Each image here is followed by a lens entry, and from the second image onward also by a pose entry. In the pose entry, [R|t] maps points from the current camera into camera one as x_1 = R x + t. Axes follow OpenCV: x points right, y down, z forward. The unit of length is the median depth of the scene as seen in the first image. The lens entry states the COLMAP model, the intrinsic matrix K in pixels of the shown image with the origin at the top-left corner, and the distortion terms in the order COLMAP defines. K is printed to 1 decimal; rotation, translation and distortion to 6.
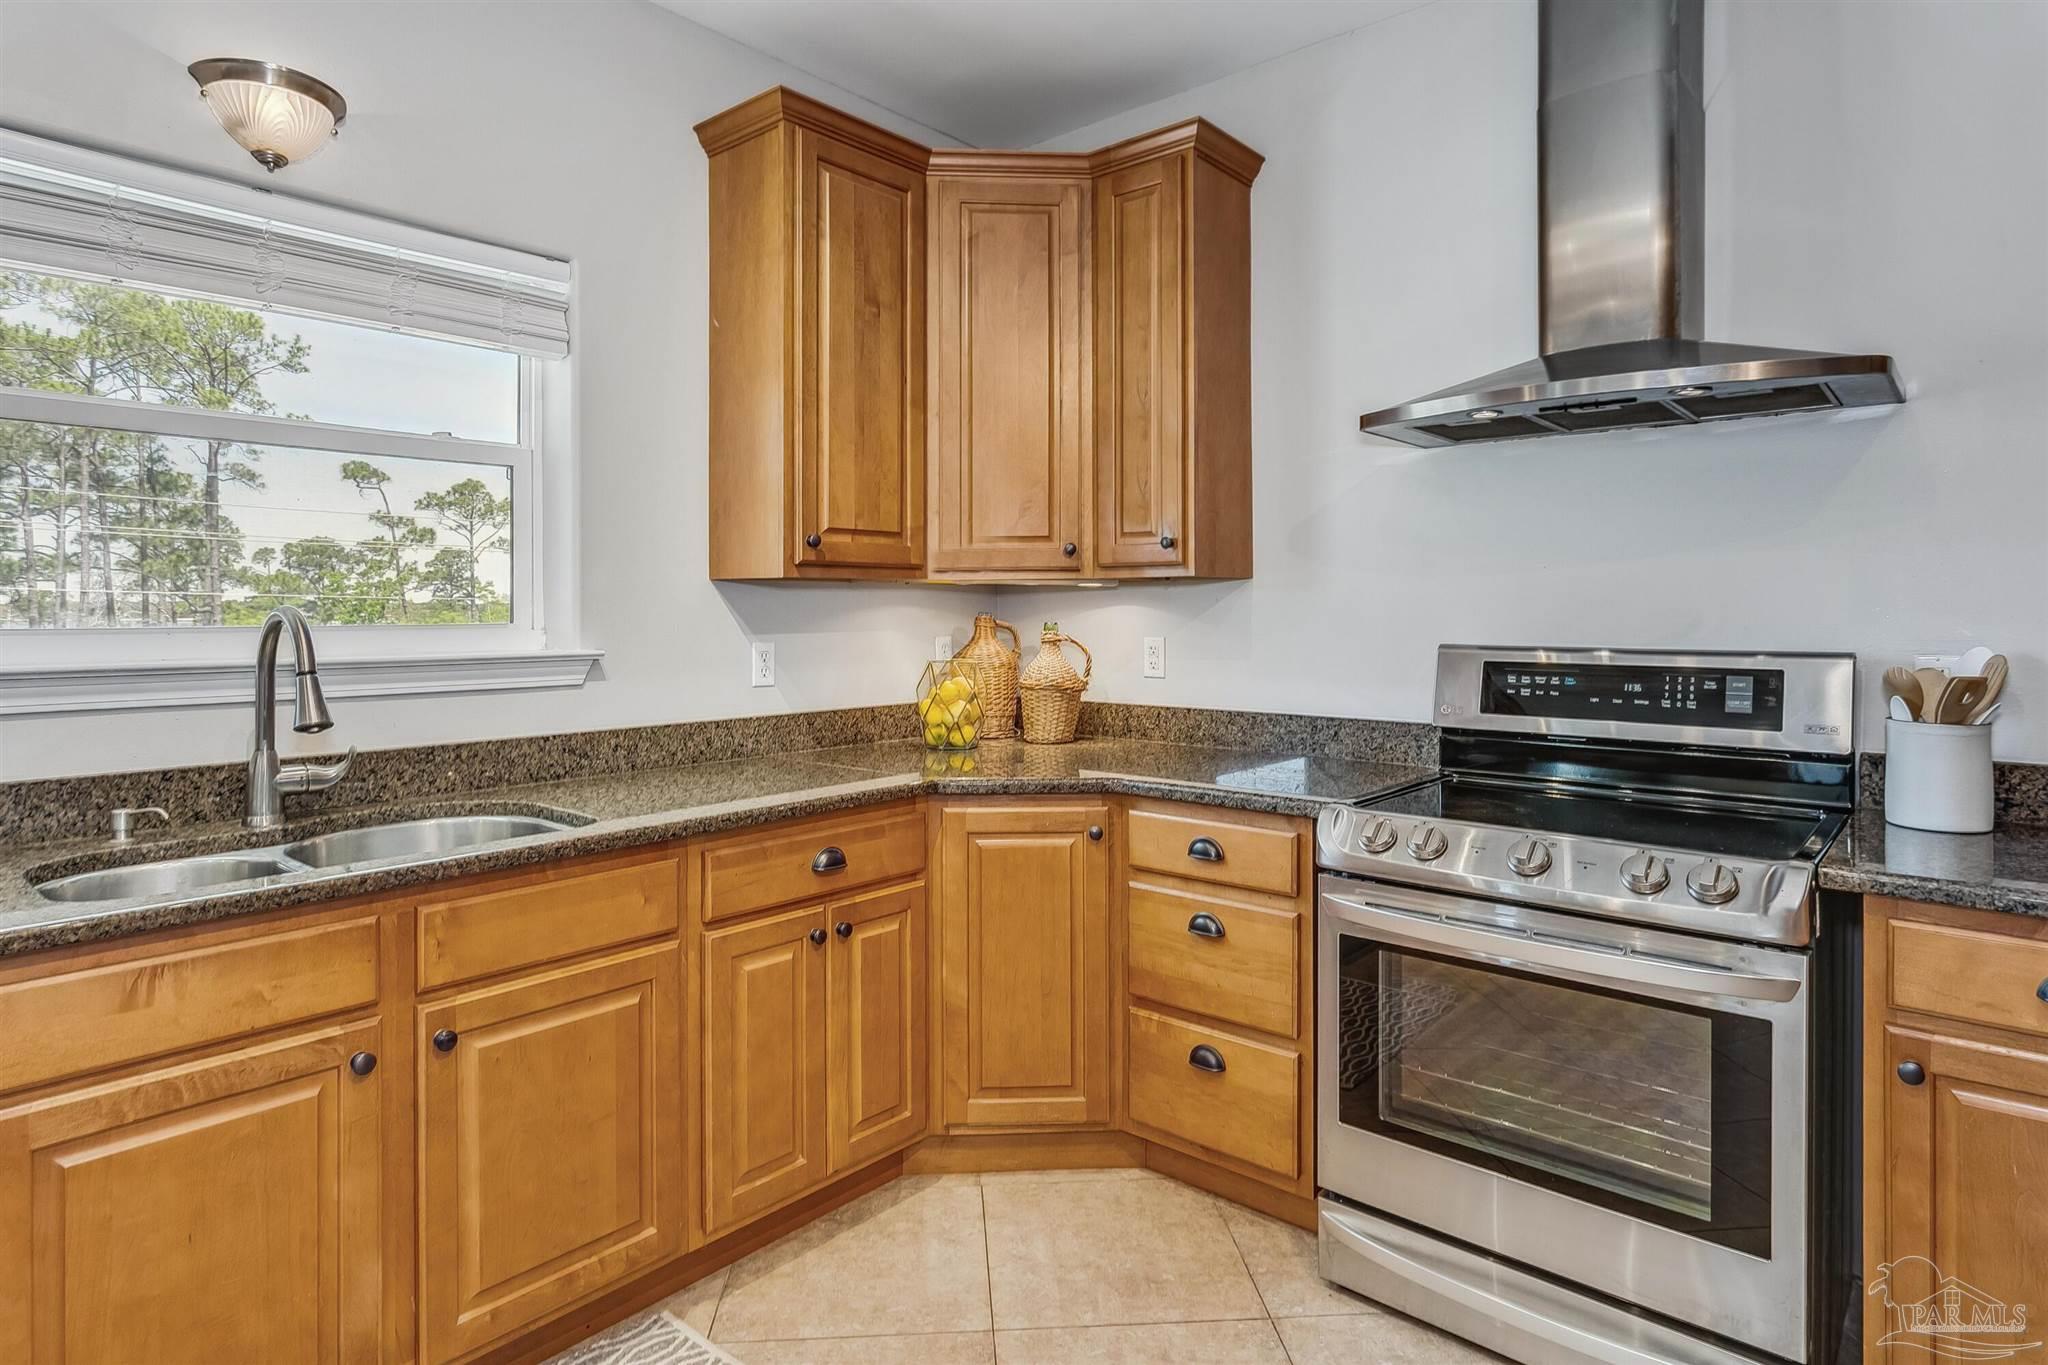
lens RADIAL K [[1129.6, 0, 1023.2], [0, 1129.6, 613.8], [0, 0, 1]] dist [0.012945, -0.005145]
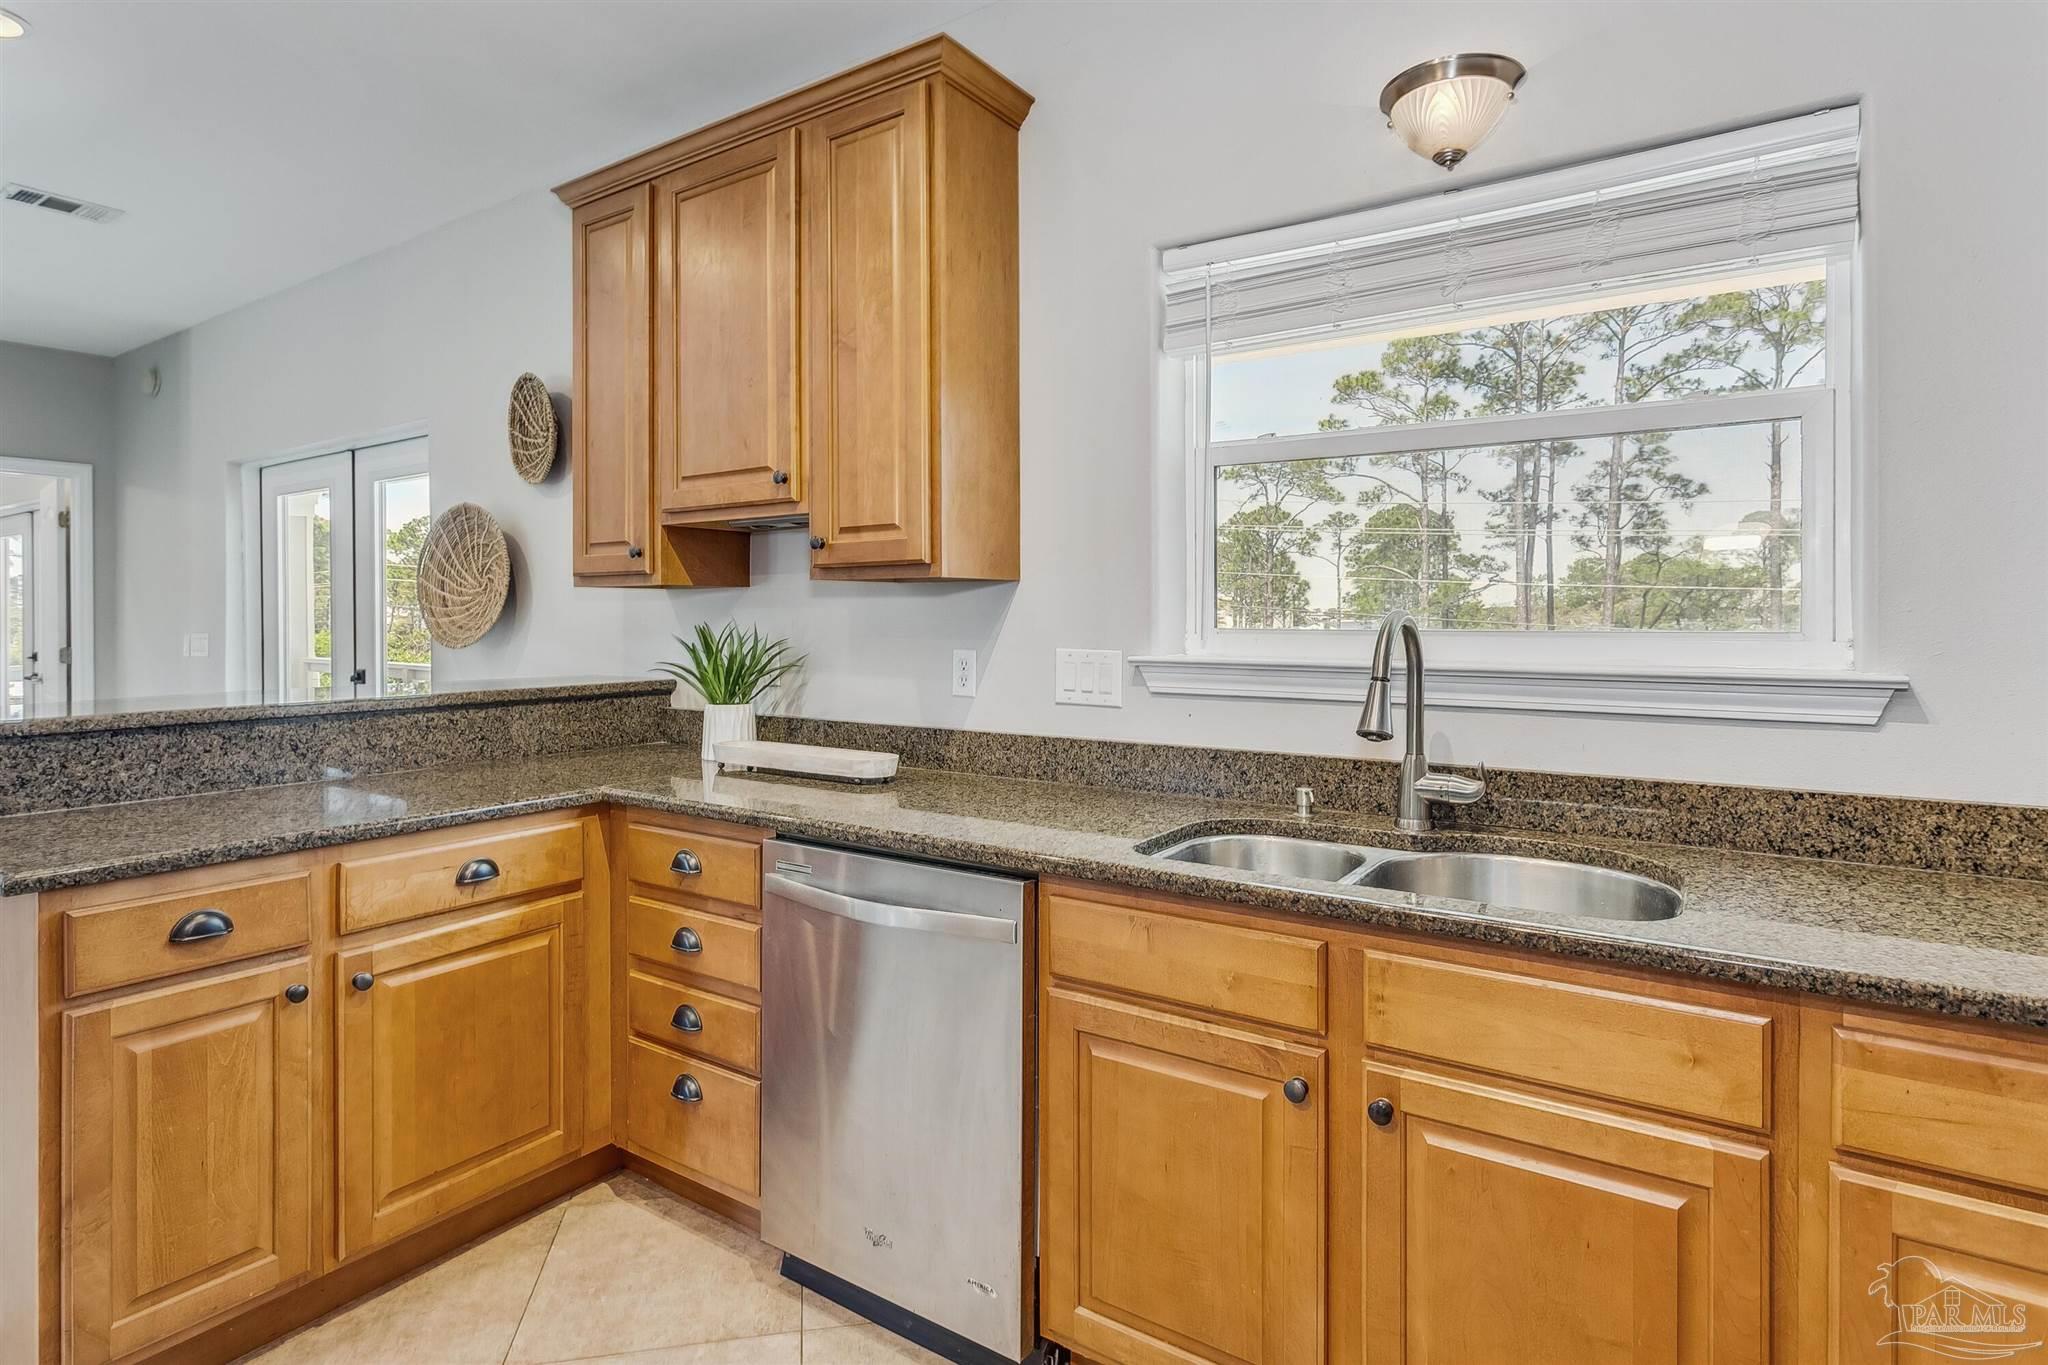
lens RADIAL K [[1077.2, 0, 990.8], [0, 1077.2, 611.8], [0, 0, 1]] dist [-0.004226, 0.000211]
pose [[0.109158, -0.002895, -0.994020, 0.213366], [-0.002366, 0.999992, -0.003173, -0.000872], [0.994022, 0.002698, 0.109150, 0.480018]]
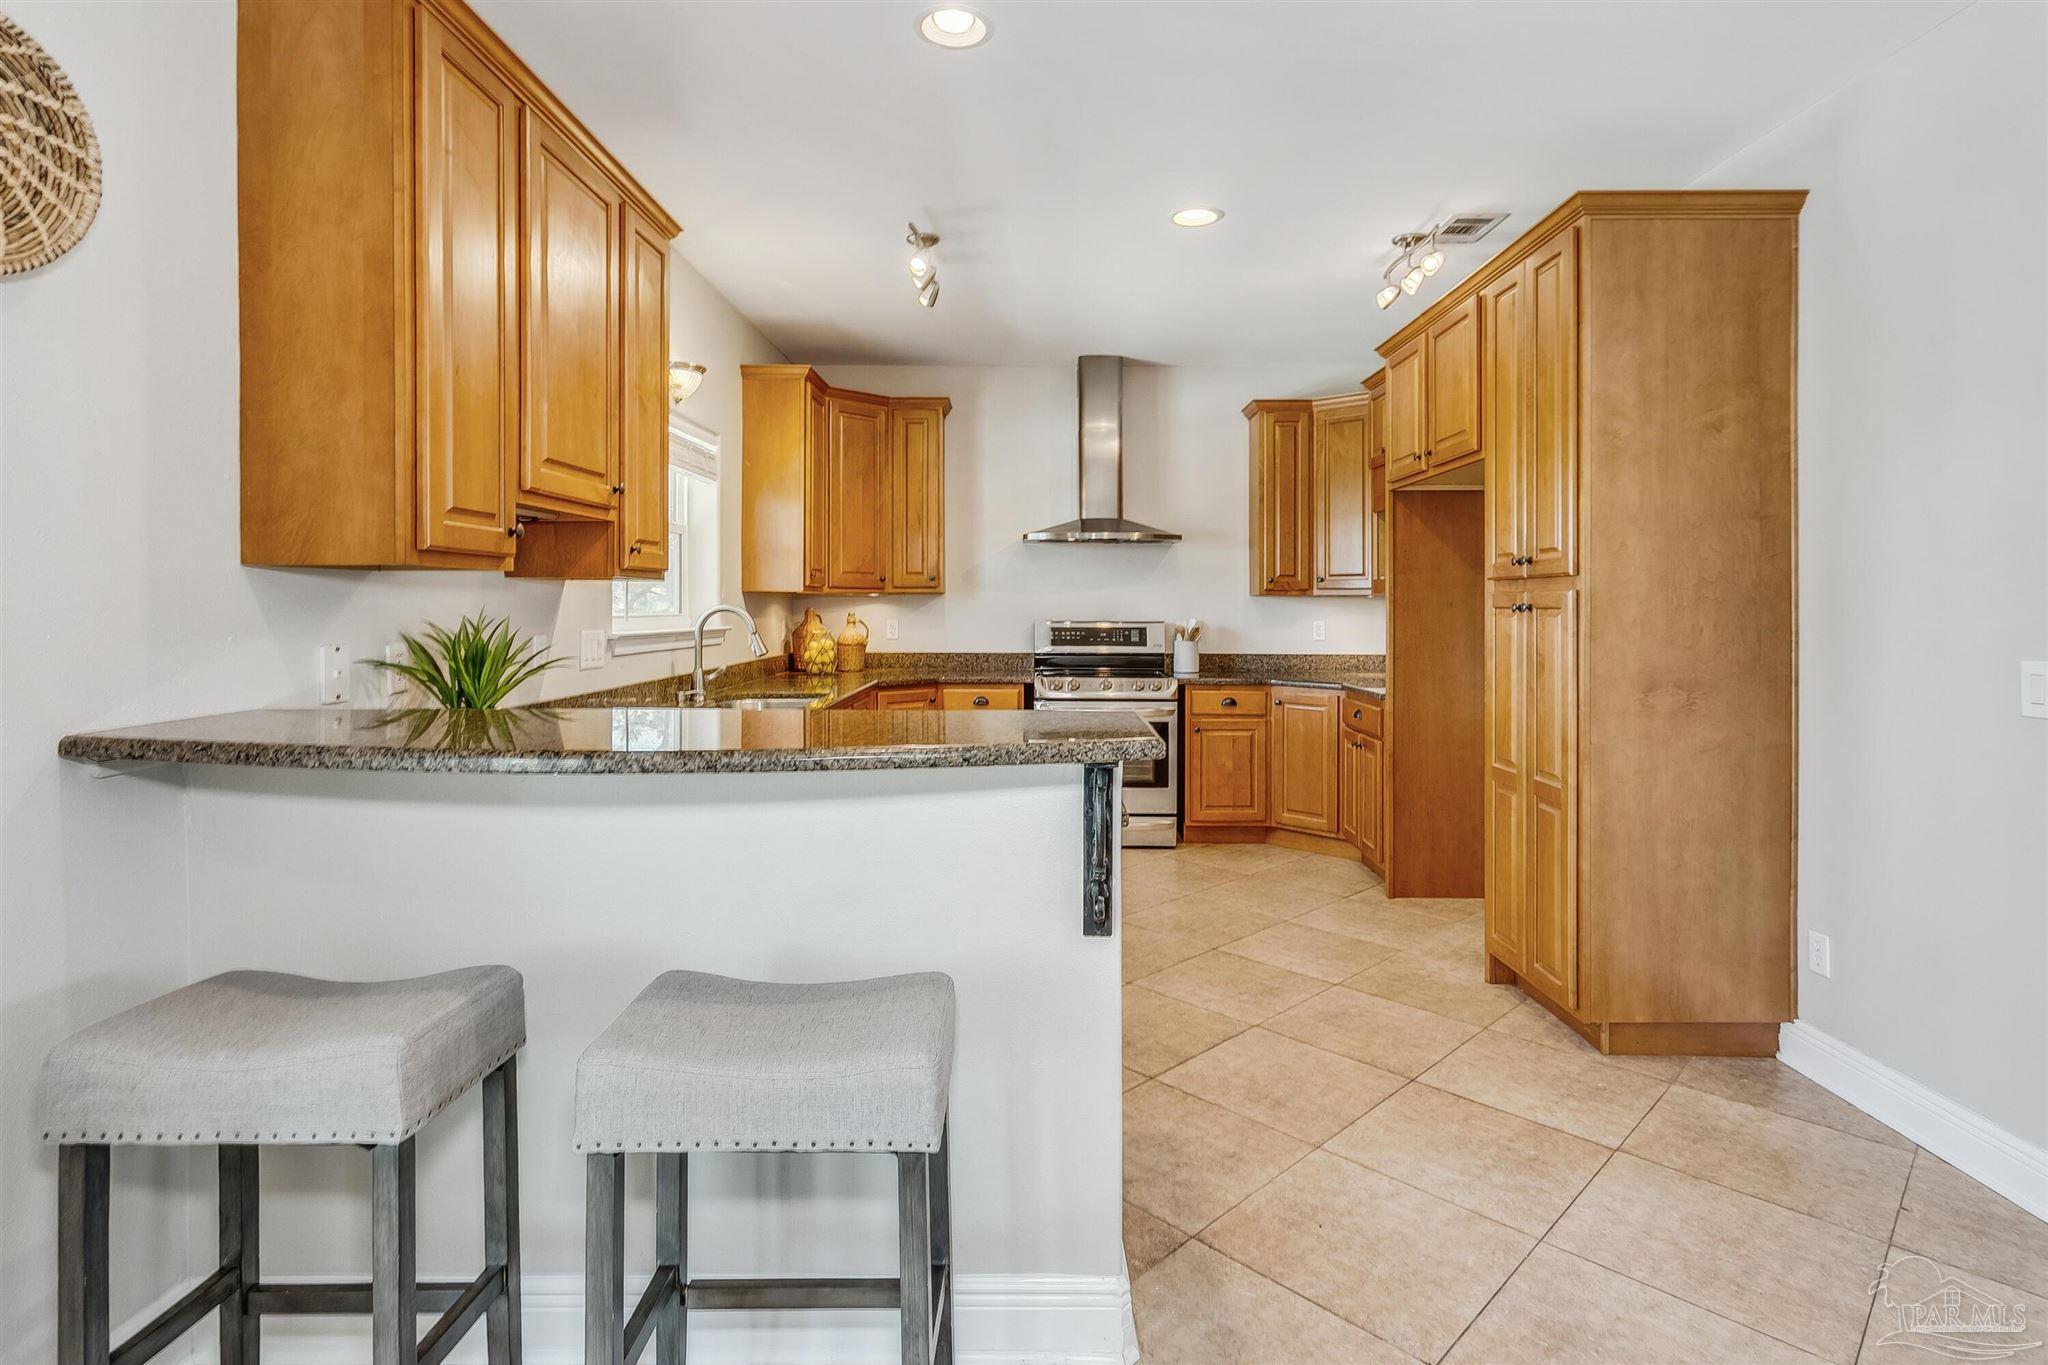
lens RADIAL K [[995.6, 0, 1059.8], [0, 995.6, 607.4], [0, 0, 1]] dist [0.012934, -0.000102]
pose [[0.744503, 0.002787, 0.667613, -1.309984], [-0.001376, 0.999996, -0.002641, 0.001873], [-0.667617, 0.001047, 0.744504, -0.862672]]
